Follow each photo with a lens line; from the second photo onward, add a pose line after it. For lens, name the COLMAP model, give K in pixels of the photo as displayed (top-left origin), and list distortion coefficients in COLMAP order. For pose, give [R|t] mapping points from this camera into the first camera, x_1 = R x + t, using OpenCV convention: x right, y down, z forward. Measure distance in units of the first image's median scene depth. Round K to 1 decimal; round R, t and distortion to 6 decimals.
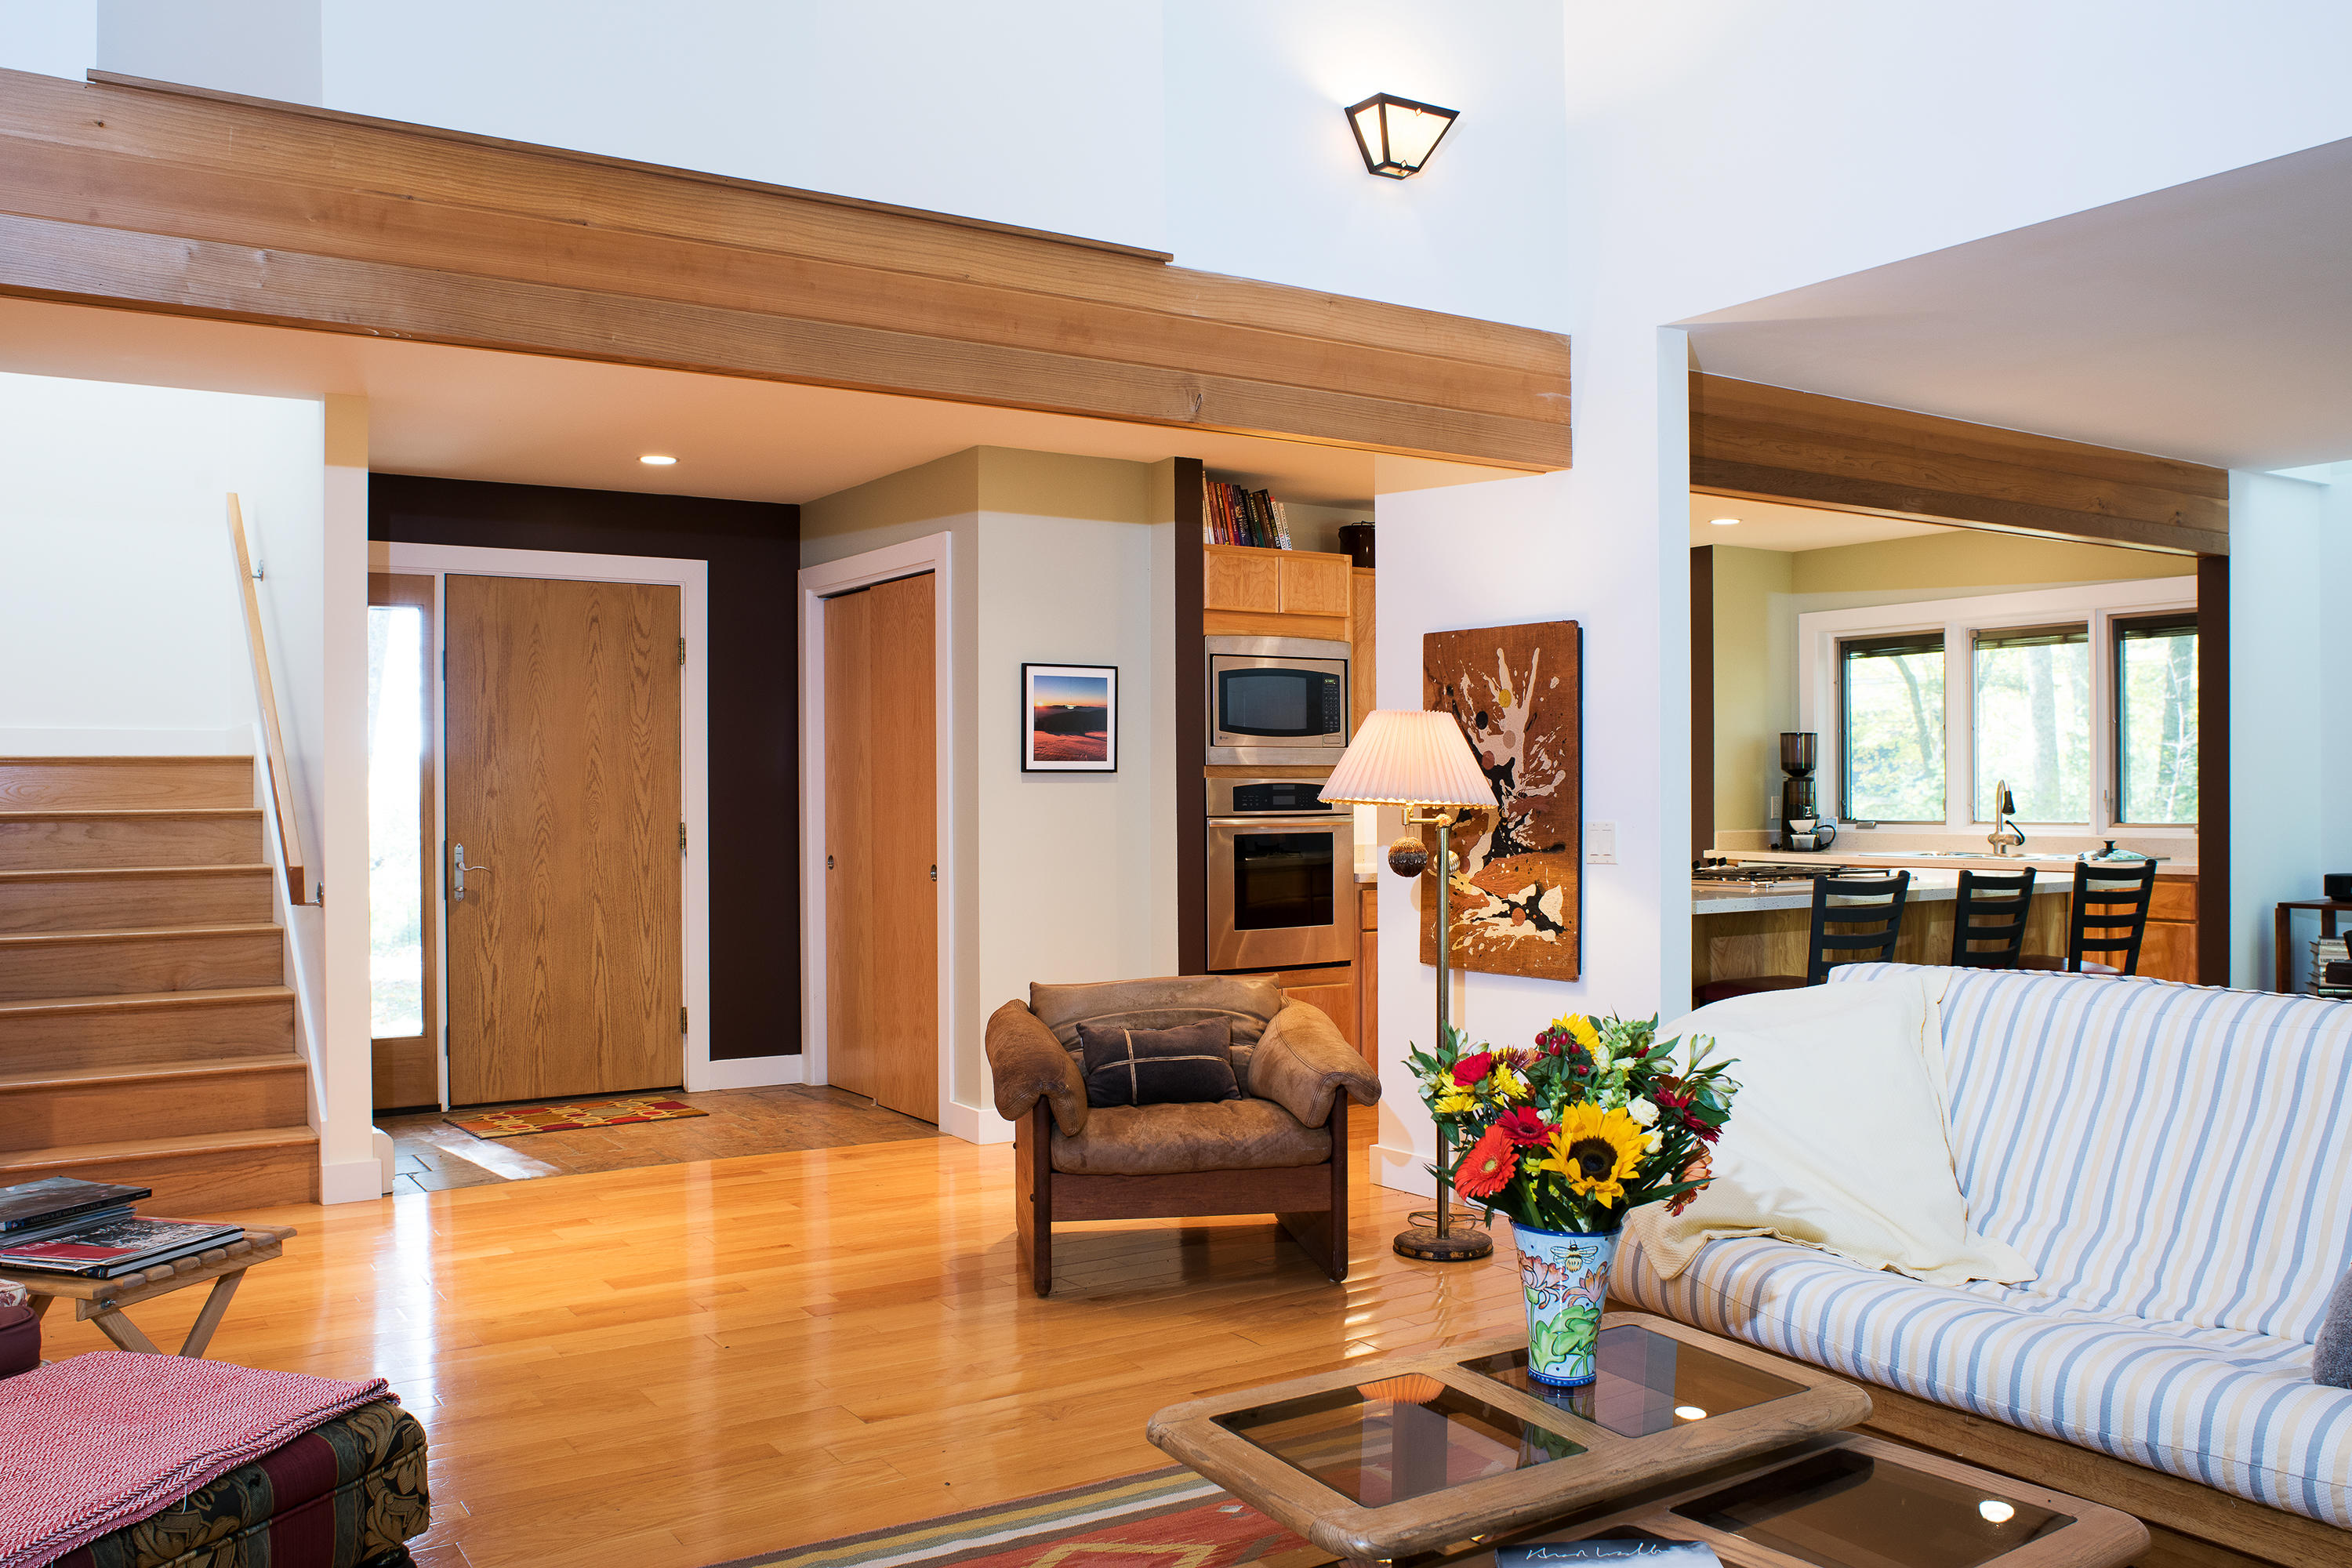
lens RADIAL K [[1876.2, 0, 1183.3], [0, 1876.2, 795.6], [0, 0, 1]] dist [-0.048414, -0.000312]
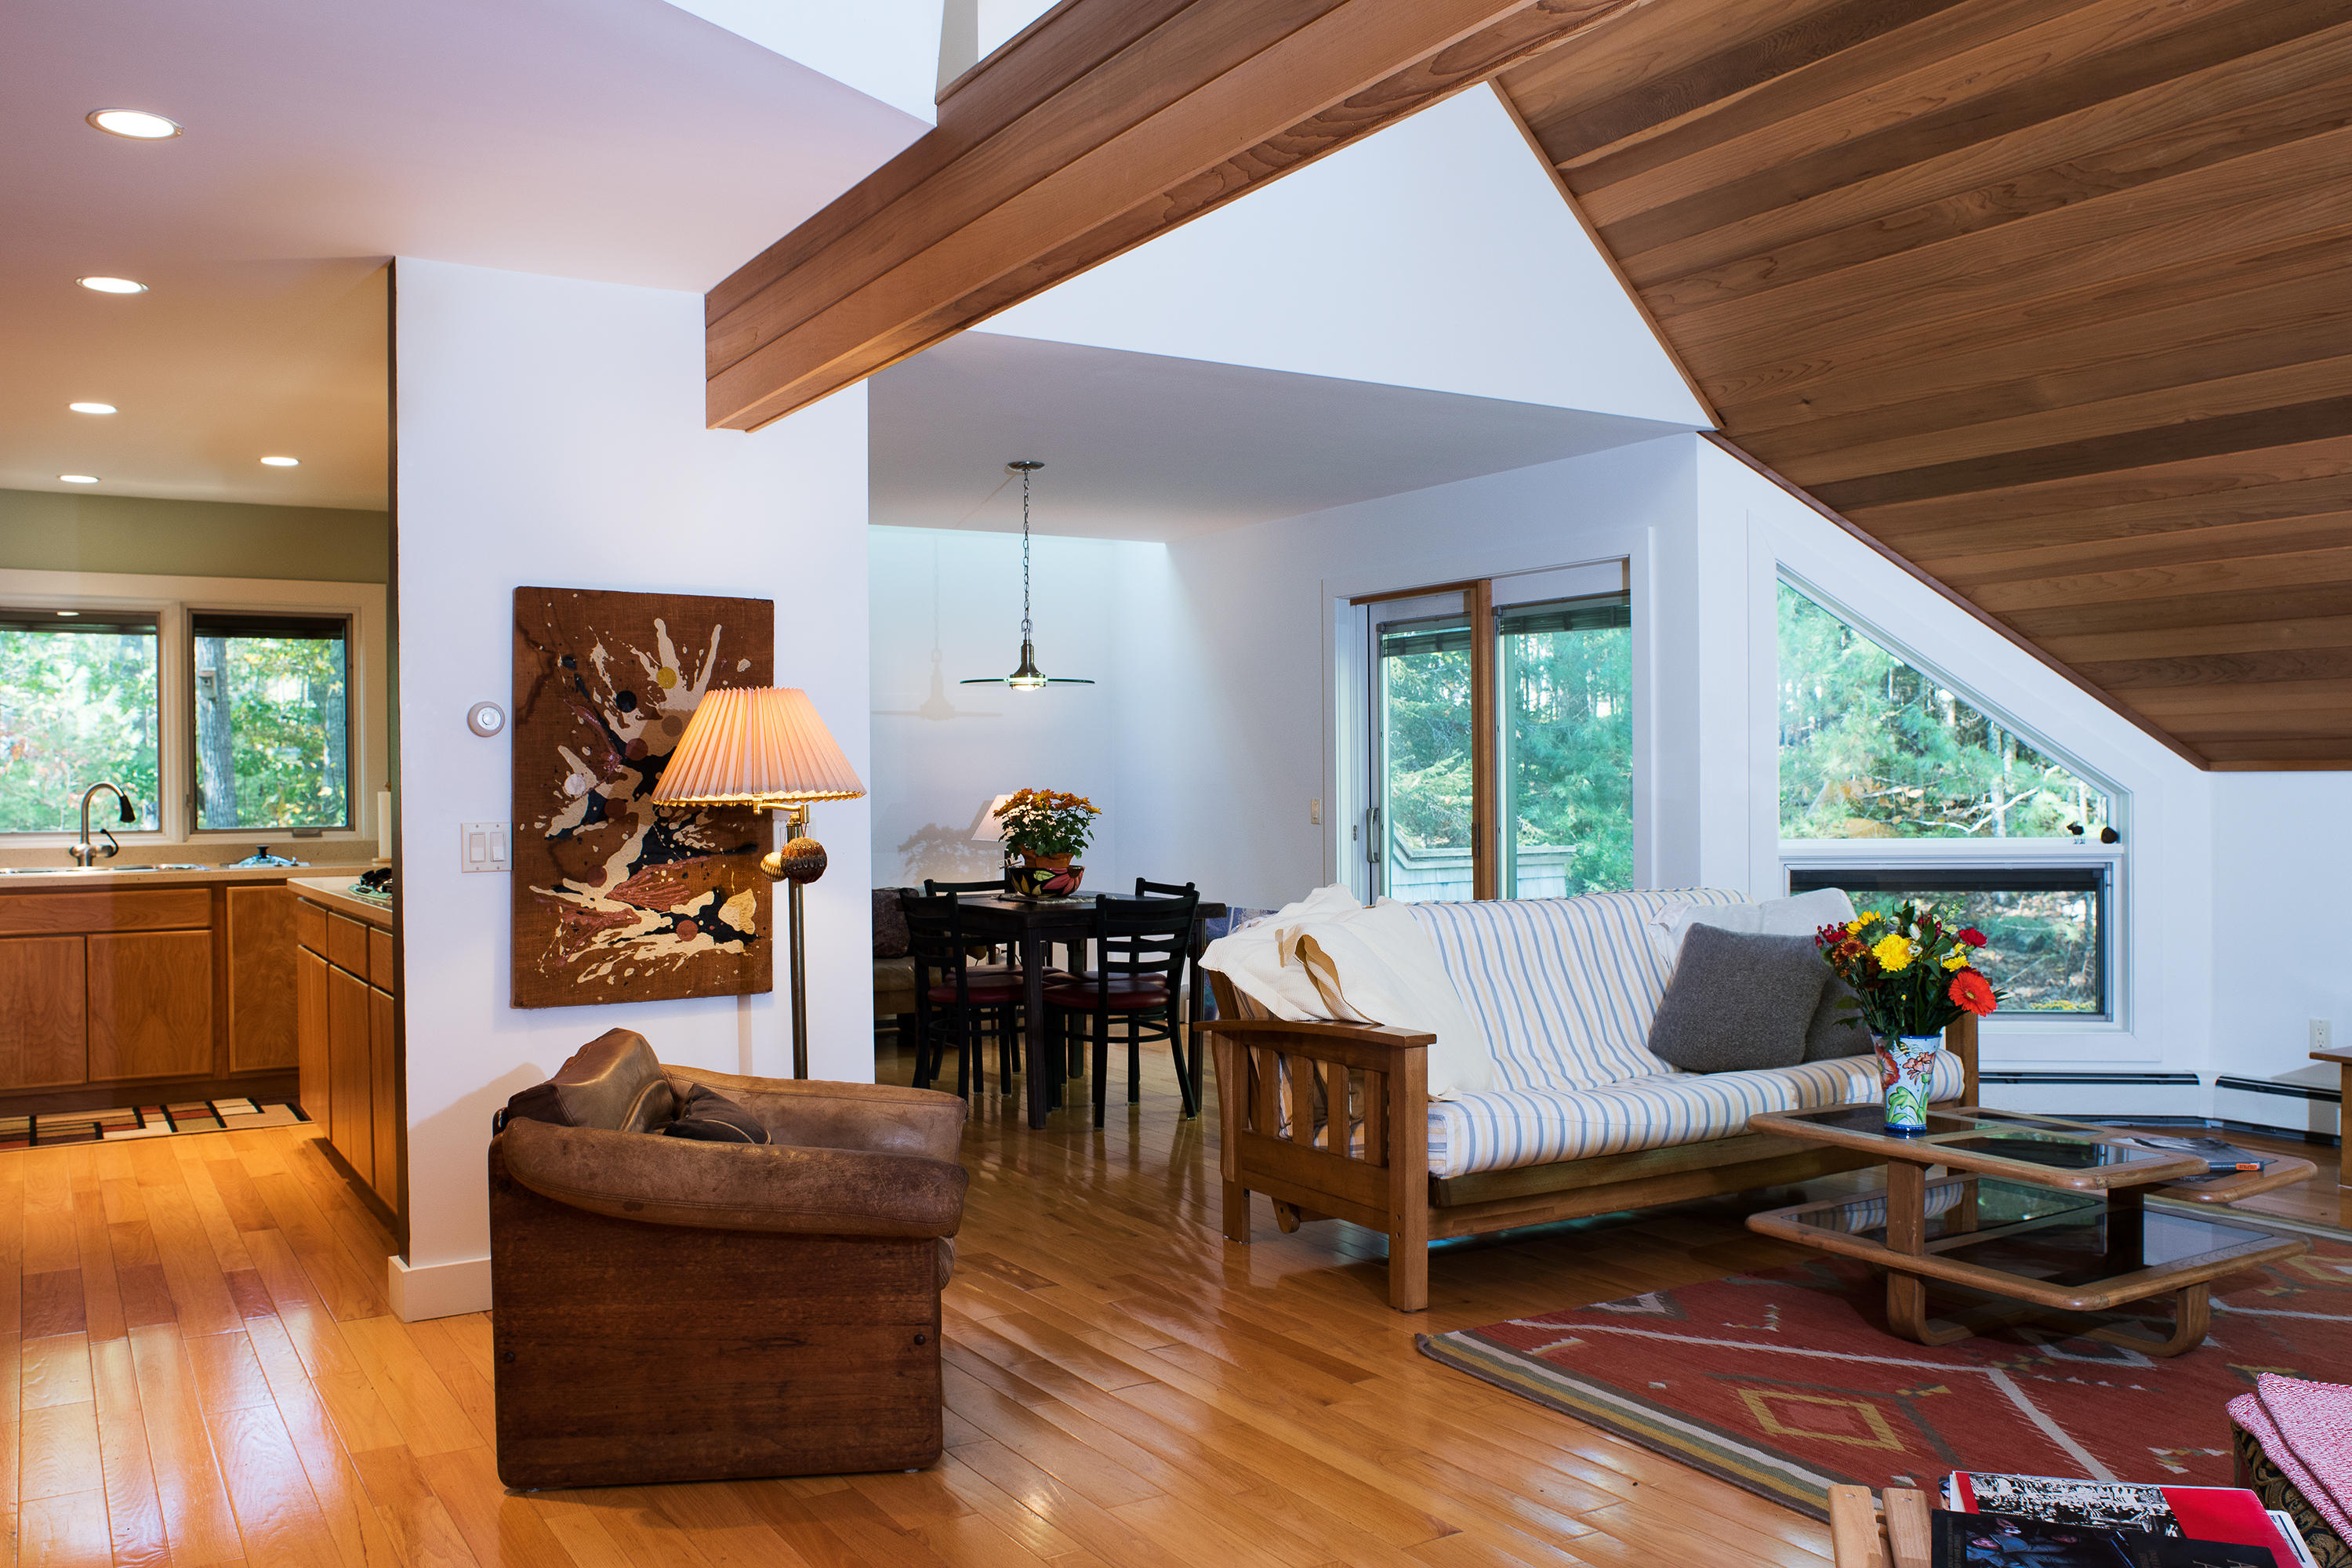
lens RADIAL K [[1876.2, 0, 1183.3], [0, 1876.2, 795.6], [0, 0, 1]] dist [-0.048414, -0.000312]
pose [[0.016746, -0.000917, 0.999859, -0.686135], [0.010576, 0.999944, 0.000740, 0.003867], [-0.999804, 0.010562, 0.016755, 0.756396]]
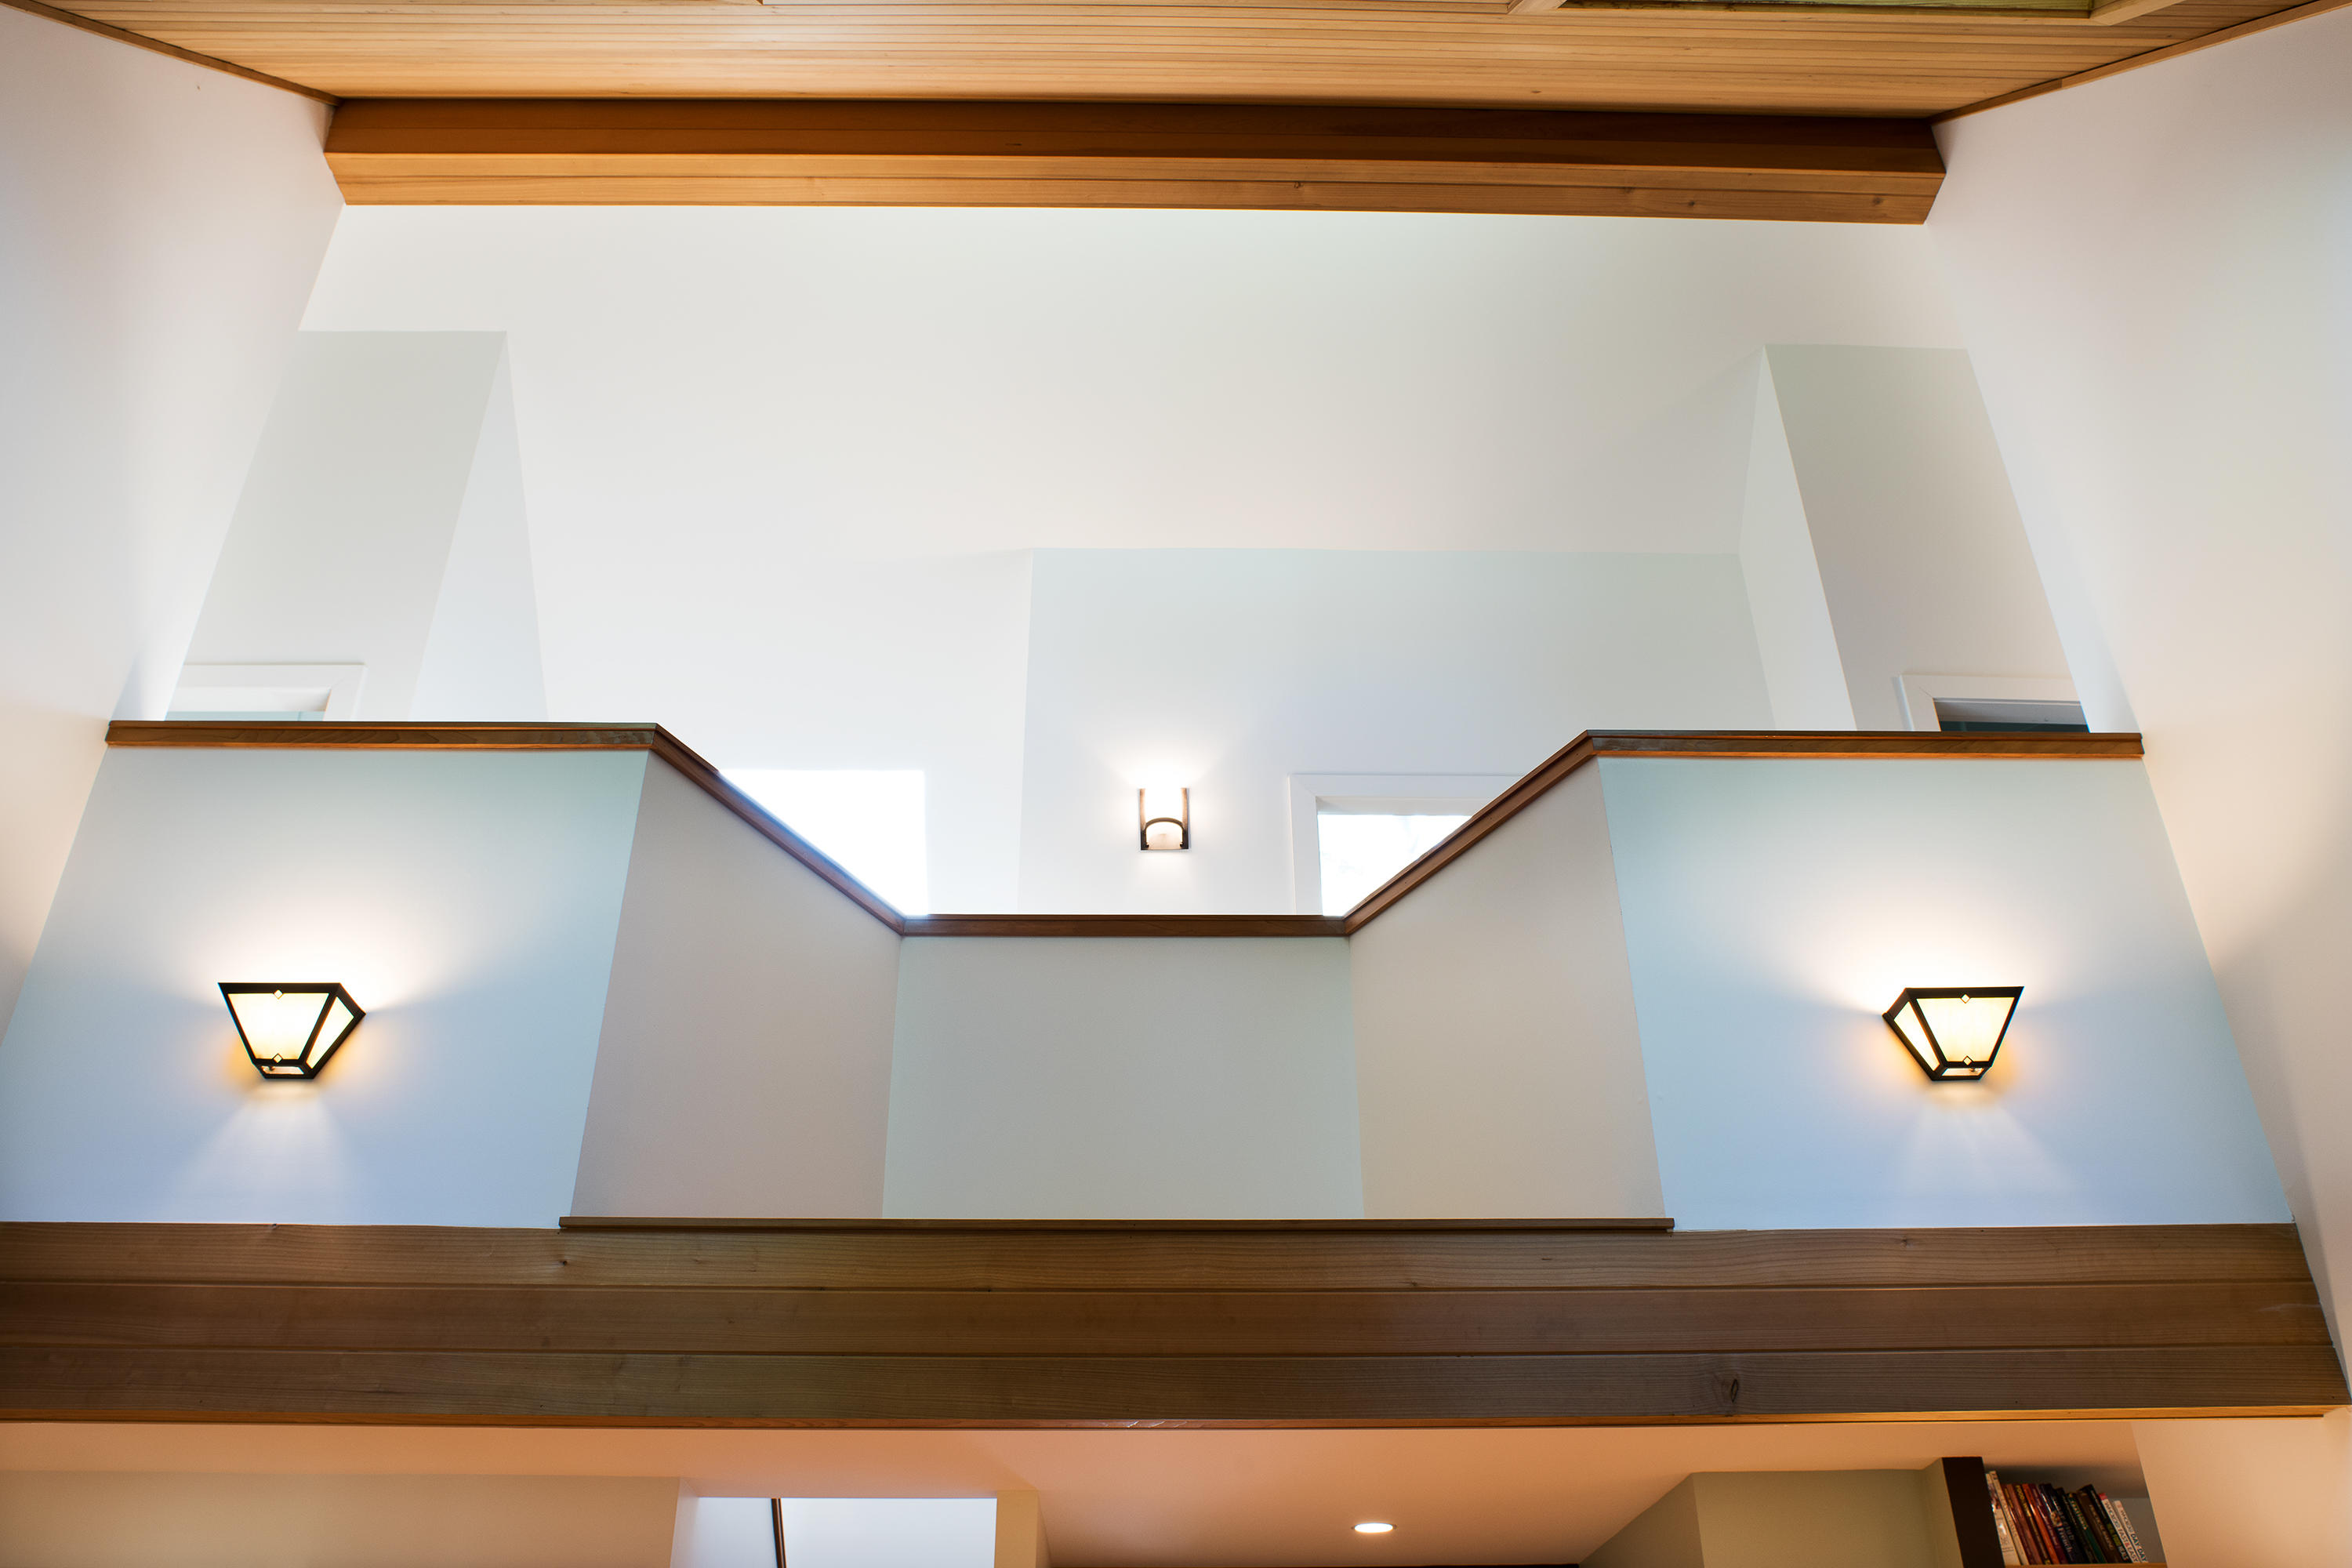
lens RADIAL K [[1876.2, 0, 1183.3], [0, 1876.2, 795.6], [0, 0, 1]] dist [-0.048414, -0.000312]
pose [[0.848404, -0.277245, -0.450938, 0.182346], [0.000028, 0.851897, -0.523710, -0.005916], [0.529349, 0.444305, 0.722761, 0.134609]]
